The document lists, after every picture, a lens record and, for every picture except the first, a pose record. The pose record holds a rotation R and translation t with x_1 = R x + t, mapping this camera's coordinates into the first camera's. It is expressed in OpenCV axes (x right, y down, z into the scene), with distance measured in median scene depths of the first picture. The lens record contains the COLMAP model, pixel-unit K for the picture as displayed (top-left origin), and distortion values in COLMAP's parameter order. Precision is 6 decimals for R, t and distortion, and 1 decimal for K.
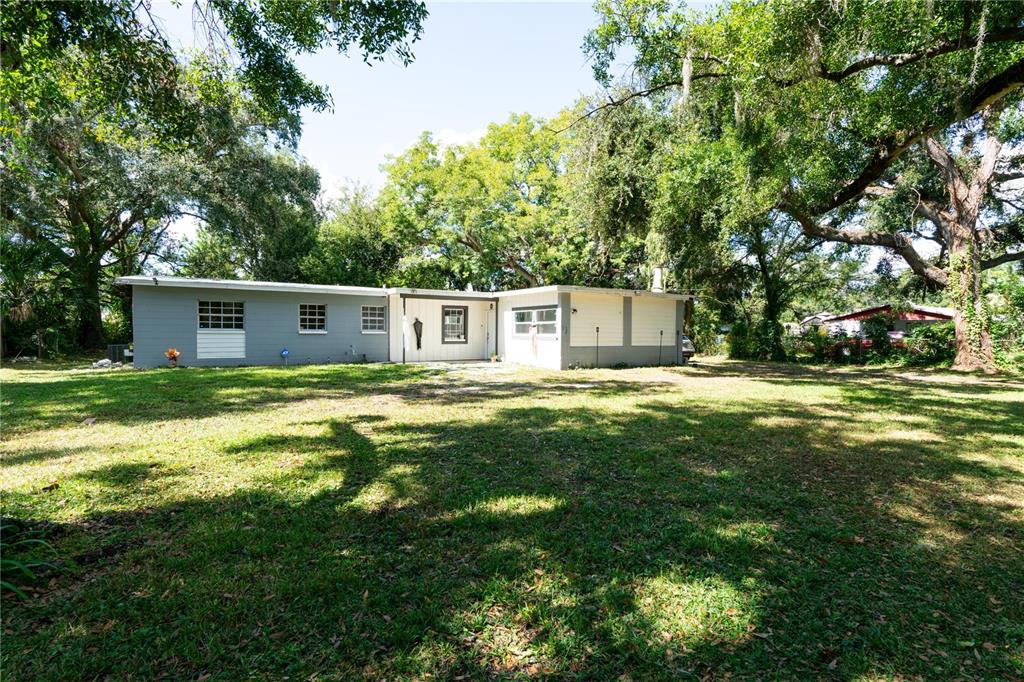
lens RADIAL K [[494.3, 0, 507.3], [0, 494.3, 341.9], [0, 0, 1]] dist [-0.000938, -0.000103]
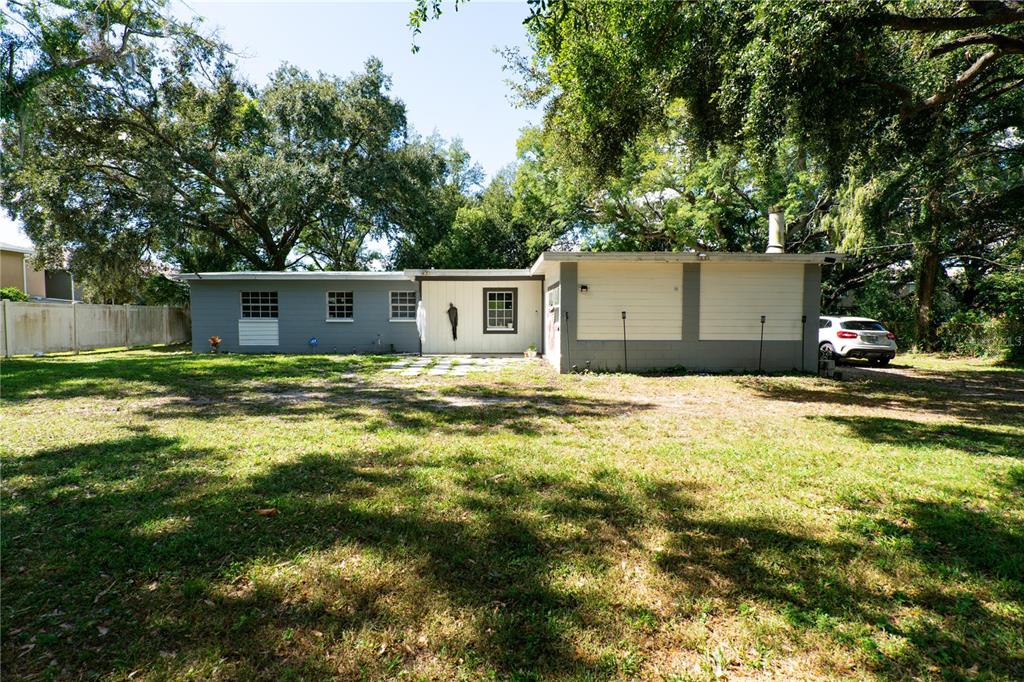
lens RADIAL K [[488.0, 0, 512.3], [0, 488.0, 344.8], [0, 0, 1]] dist [0.001044, 0.000107]
pose [[0.857794, 0.021947, -0.513525, 0.372541], [-0.005256, 0.999410, 0.033934, -0.005892], [0.513967, -0.026409, 0.857404, 0.334940]]
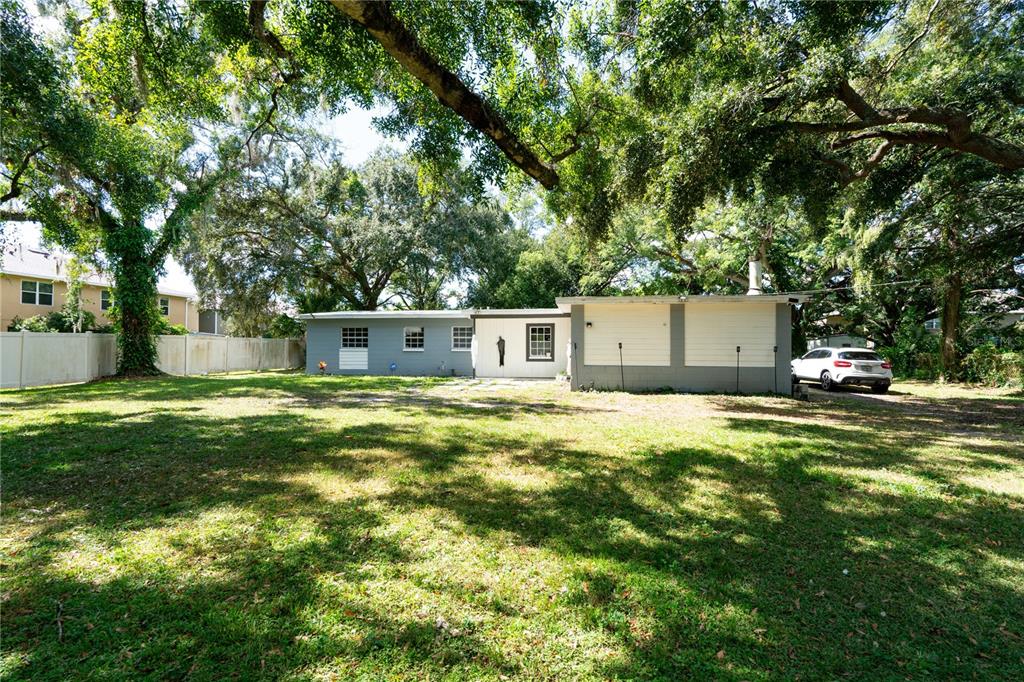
lens RADIAL K [[496.8, 0, 511.5], [0, 496.8, 343.7], [0, 0, 1]] dist [-0.001593, 0.000106]
pose [[0.754021, -0.012163, -0.656738, 0.569357], [-0.011964, 0.999408, -0.032246, 0.001514], [0.656741, 0.032172, 0.753429, 0.222245]]
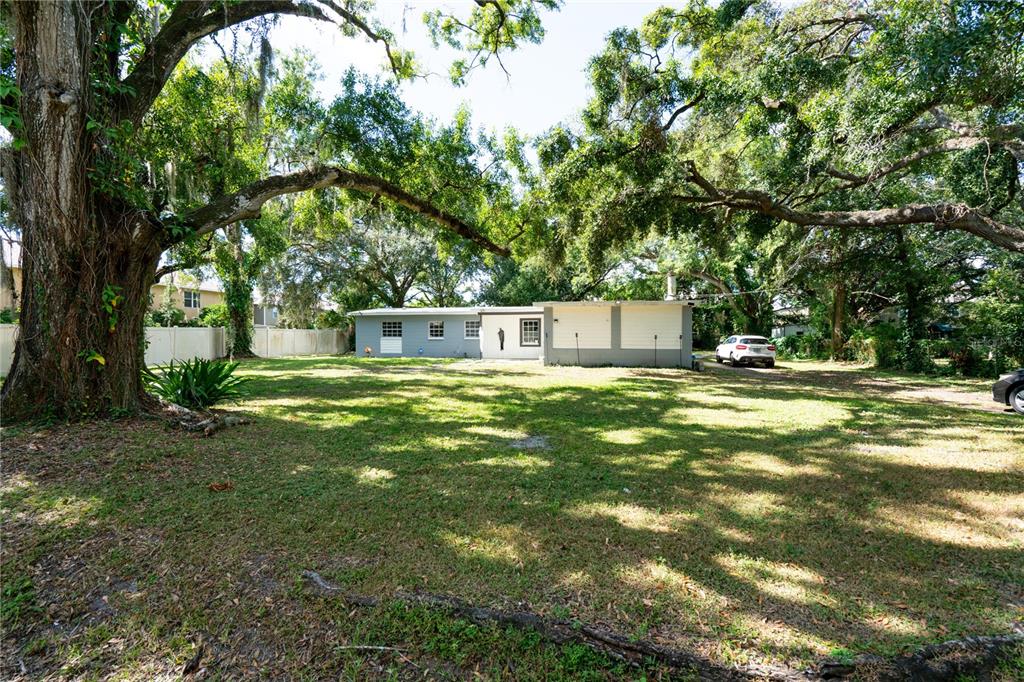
lens RADIAL K [[506.7, 0, 512.0], [0, 506.7, 341.0], [0, 0, 1]] dist [-0.002736, -0.000419]
pose [[0.726736, -0.003343, -0.686909, 0.889101], [-0.008727, 0.999863, -0.014099, 0.009359], [0.686861, 0.016241, 0.726607, -0.035746]]
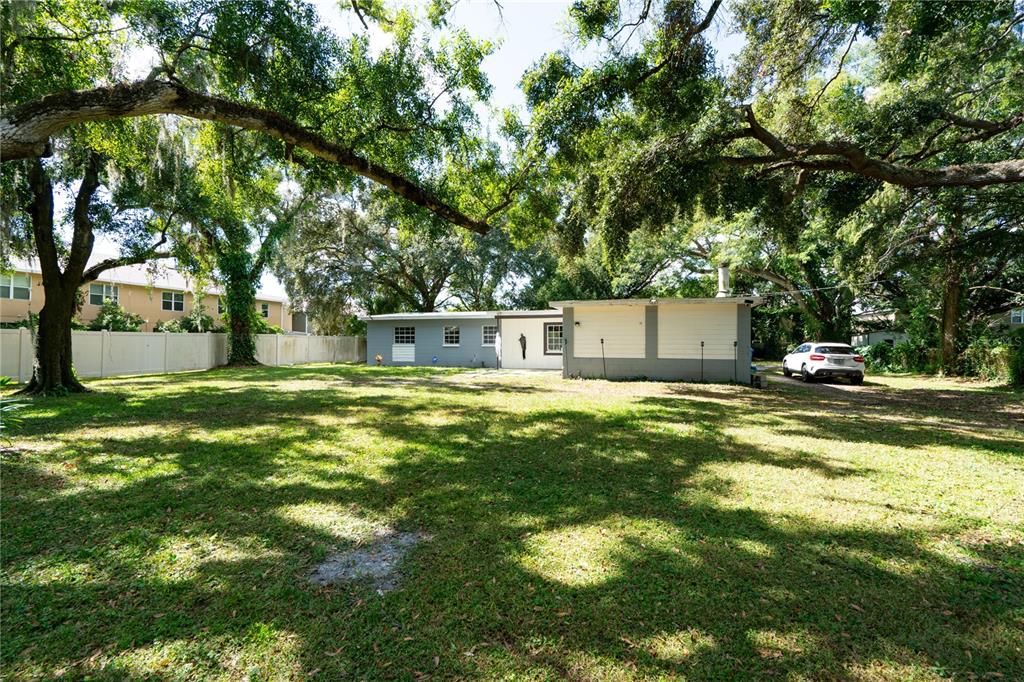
lens RADIAL K [[494.3, 0, 507.3], [0, 494.3, 341.9], [0, 0, 1]] dist [-0.000938, -0.000103]
pose [[0.636223, -0.012154, -0.771409, 0.796360], [-0.014915, 0.999495, -0.028048, 0.007613], [0.771361, 0.029351, 0.635721, 0.193295]]
